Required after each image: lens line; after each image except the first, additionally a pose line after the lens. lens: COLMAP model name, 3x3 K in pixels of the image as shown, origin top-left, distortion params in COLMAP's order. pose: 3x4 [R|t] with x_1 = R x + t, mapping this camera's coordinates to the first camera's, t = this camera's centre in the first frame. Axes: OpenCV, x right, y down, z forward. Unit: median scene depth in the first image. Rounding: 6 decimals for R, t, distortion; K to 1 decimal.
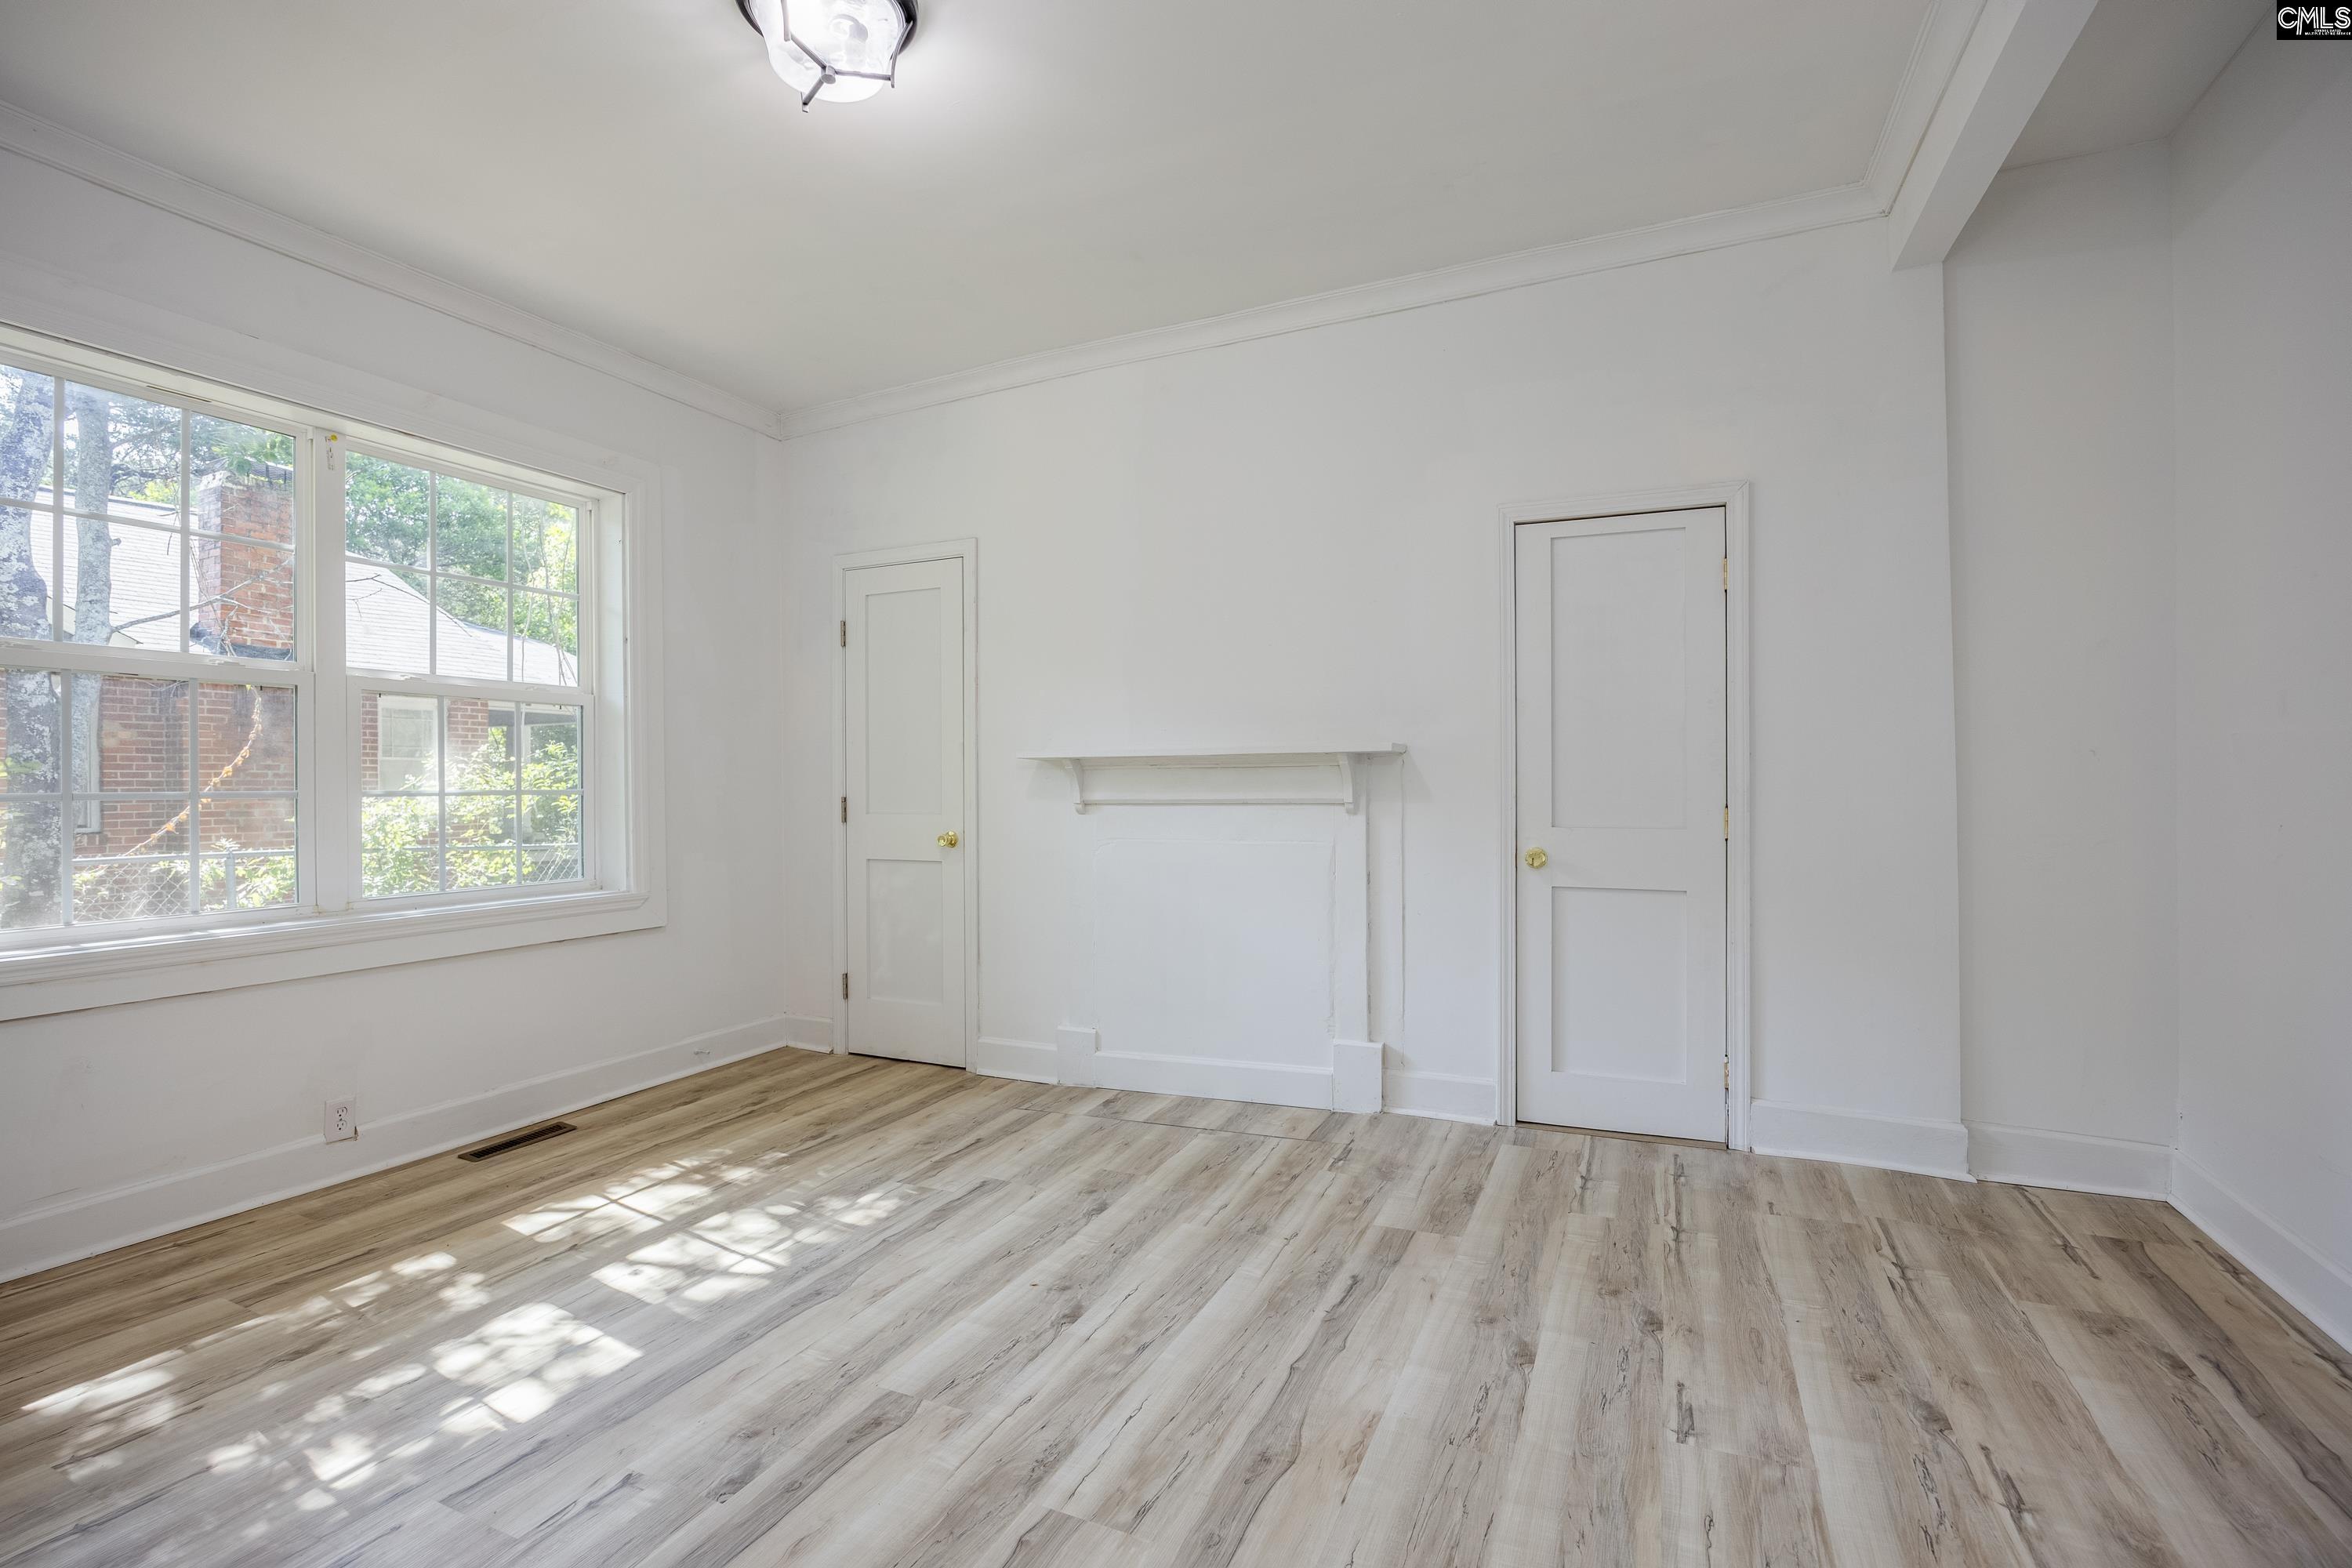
lens RADIAL K [[1084.3, 0, 1182.4], [0, 1084.3, 780.3], [0, 0, 1]] dist [-0.008193, -0.000739]
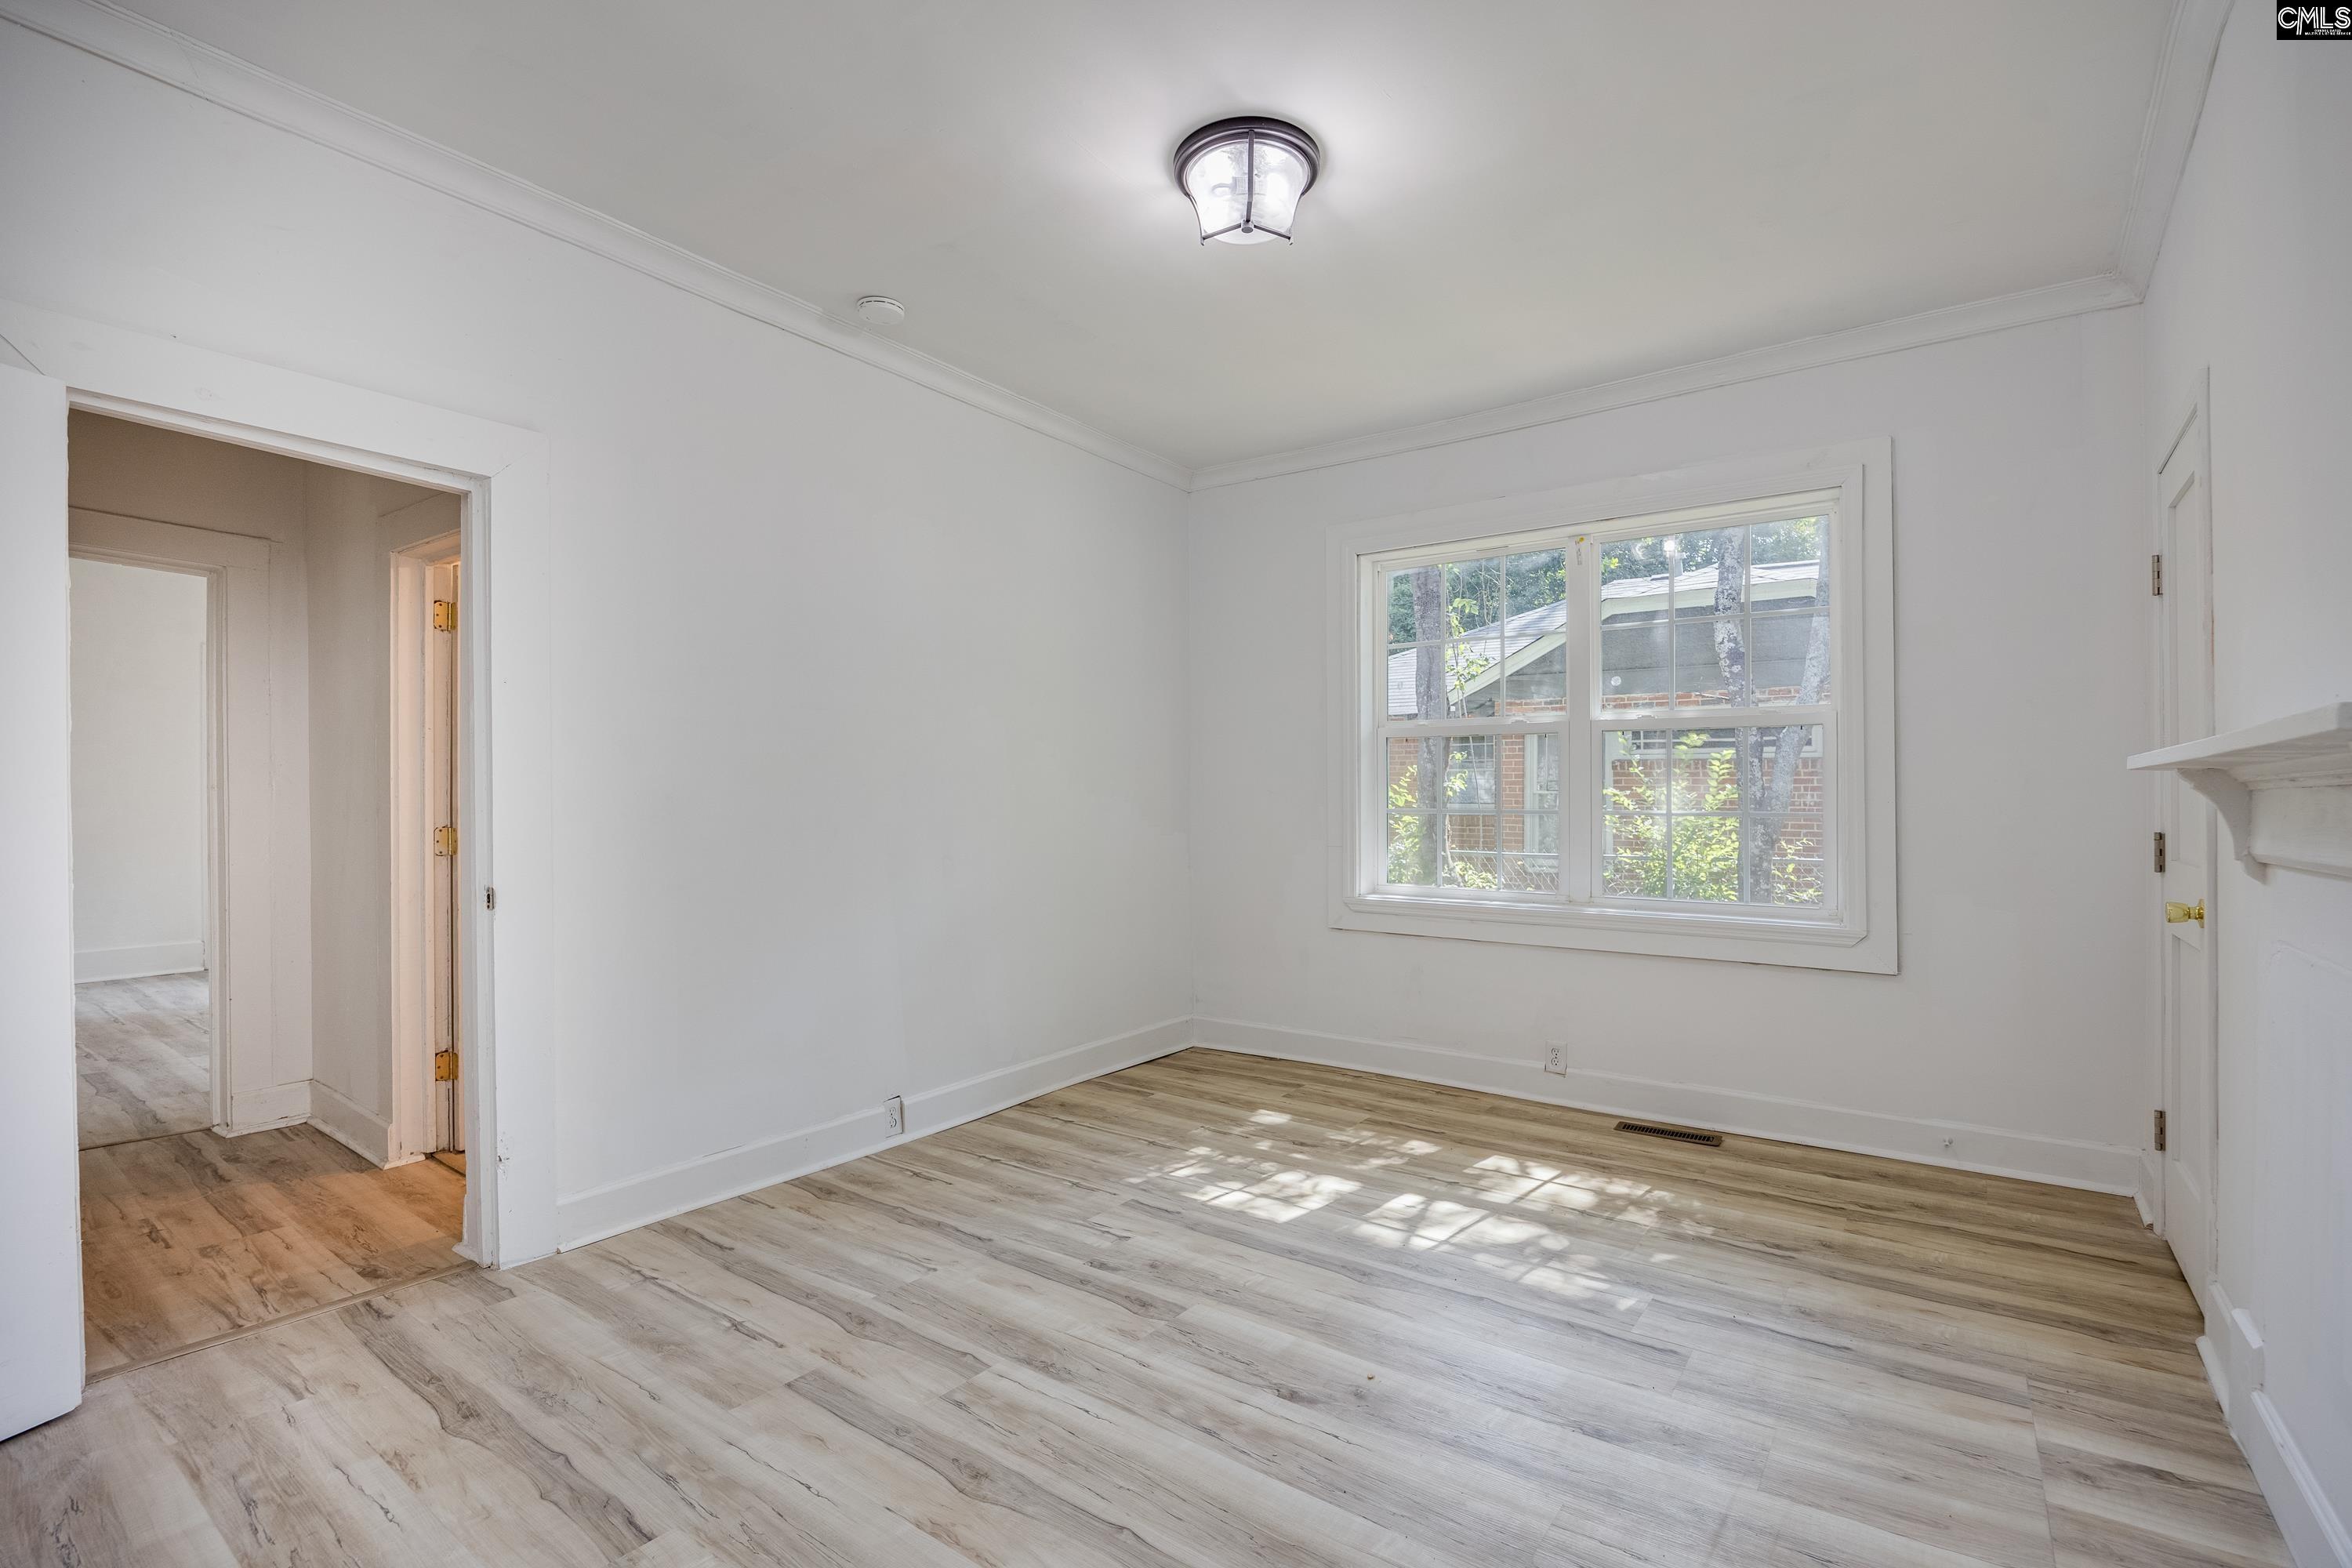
lens RADIAL K [[1084.3, 0, 1200.6], [0, 1084.3, 791.8], [0, 0, 1]] dist [-0.008193, -0.000739]
pose [[-0.214846, -0.000342, -0.976648, 0.696720], [0.003600, 0.999993, -0.001142, -0.016021], [0.976641, -0.003762, -0.214844, 0.960203]]
